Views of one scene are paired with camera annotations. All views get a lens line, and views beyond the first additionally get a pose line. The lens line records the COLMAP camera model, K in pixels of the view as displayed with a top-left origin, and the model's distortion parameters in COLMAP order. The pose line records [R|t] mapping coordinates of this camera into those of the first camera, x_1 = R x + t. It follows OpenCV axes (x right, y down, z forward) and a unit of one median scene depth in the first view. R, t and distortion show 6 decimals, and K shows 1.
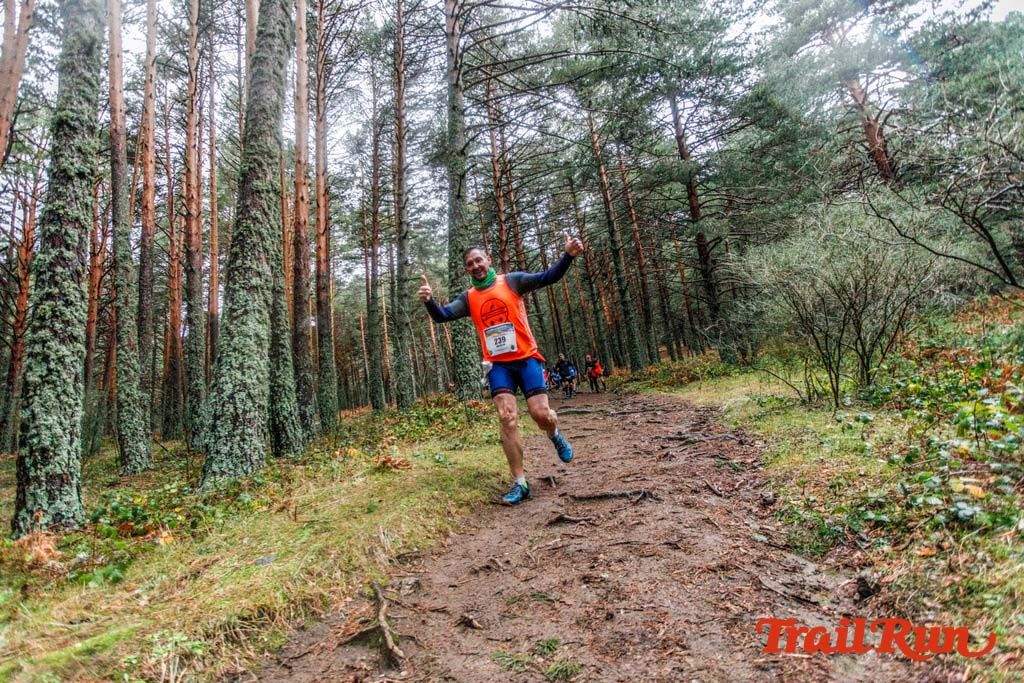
lens RADIAL K [[496.7, 0, 499.3], [0, 496.7, 340.7], [0, 0, 1]] dist [-0.037454, 0.030028]
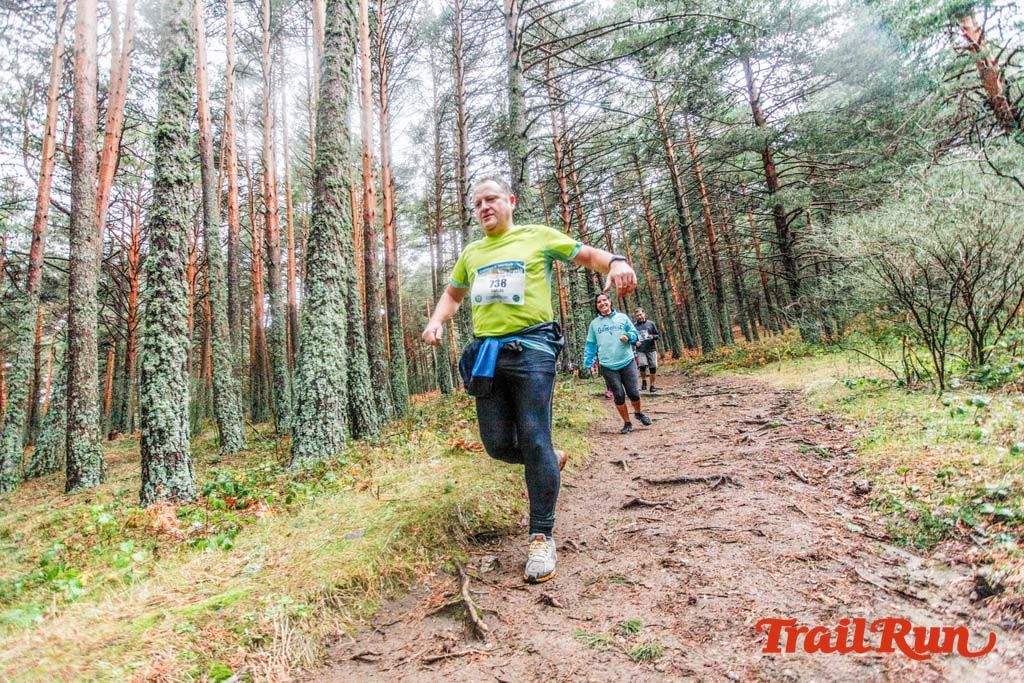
lens RADIAL K [[496.5, 0, 499.2], [0, 496.5, 340.9], [0, 0, 1]] dist [-0.040185, 0.030940]
pose [[0.991443, -0.018143, -0.129275, -0.005695], [0.022334, 0.999269, 0.031041, -0.000644], [0.128617, -0.033662, 0.991123, -0.002708]]
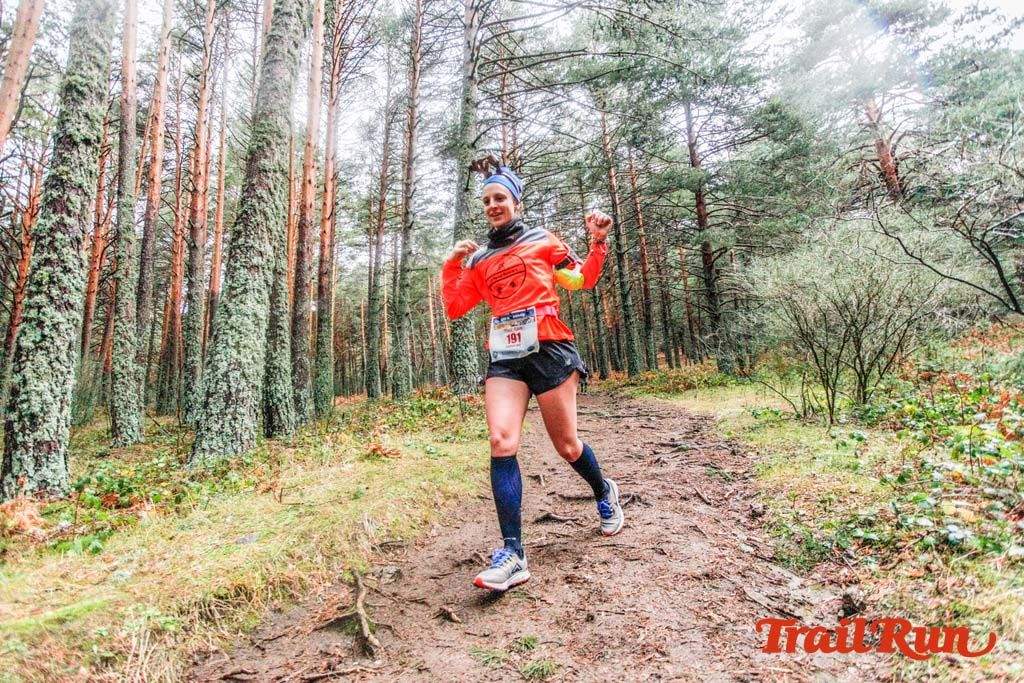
lens RADIAL K [[496.6, 0, 499.2], [0, 496.6, 340.6], [0, 0, 1]] dist [-0.039052, 0.030525]
pose [[0.997996, 0.063251, 0.001861, 0.001284], [-0.063262, 0.997974, 0.006768, 0.002493], [-0.001429, -0.006872, 0.999975, 0.004475]]
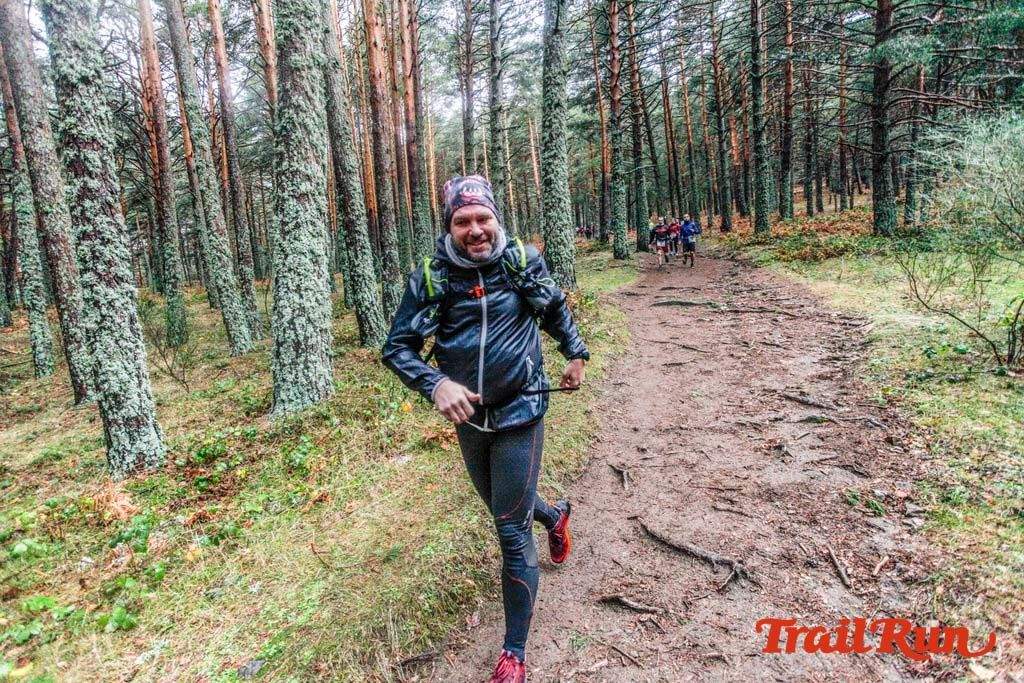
lens RADIAL K [[495.0, 0, 499.6], [0, 495.0, 340.7], [0, 0, 1]] dist [-0.041553, 0.029947]
pose [[0.978357, 0.061171, -0.197676, 0.029701], [0.005082, 0.947915, 0.318484, -0.121538], [0.206862, -0.312595, 0.927088, 0.155079]]
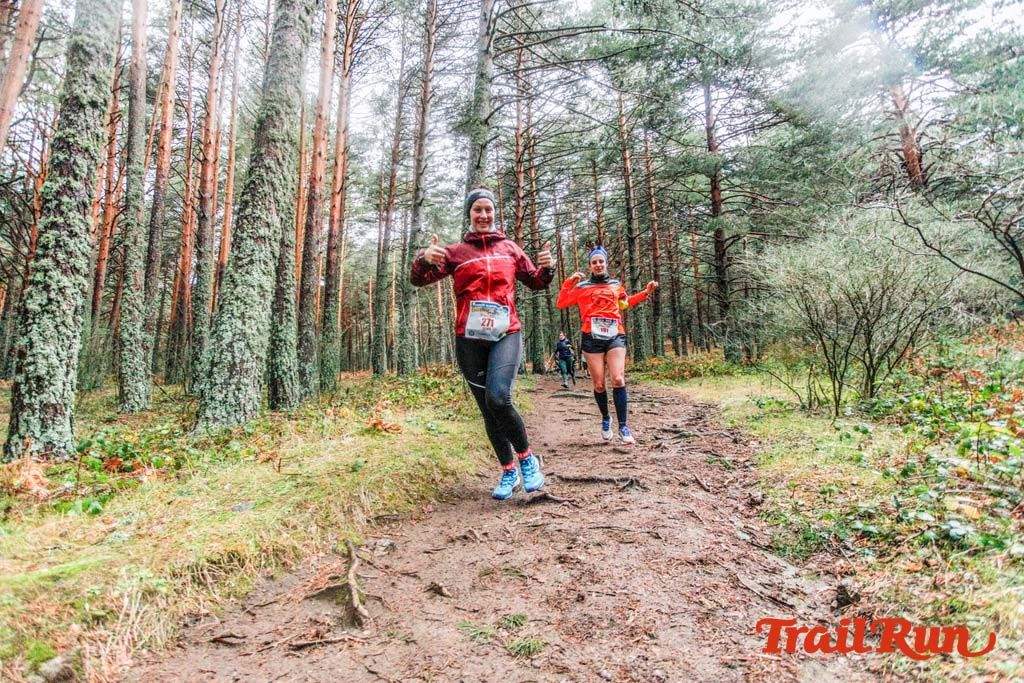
lens RADIAL K [[496.6, 0, 499.2], [0, 496.6, 340.6], [0, 0, 1]] dist [-0.039052, 0.030525]
pose [[0.995125, 0.098196, -0.009130, 0.005146], [-0.097687, 0.994184, 0.045332, 0.005050], [0.013528, -0.044219, 0.998930, 0.009552]]
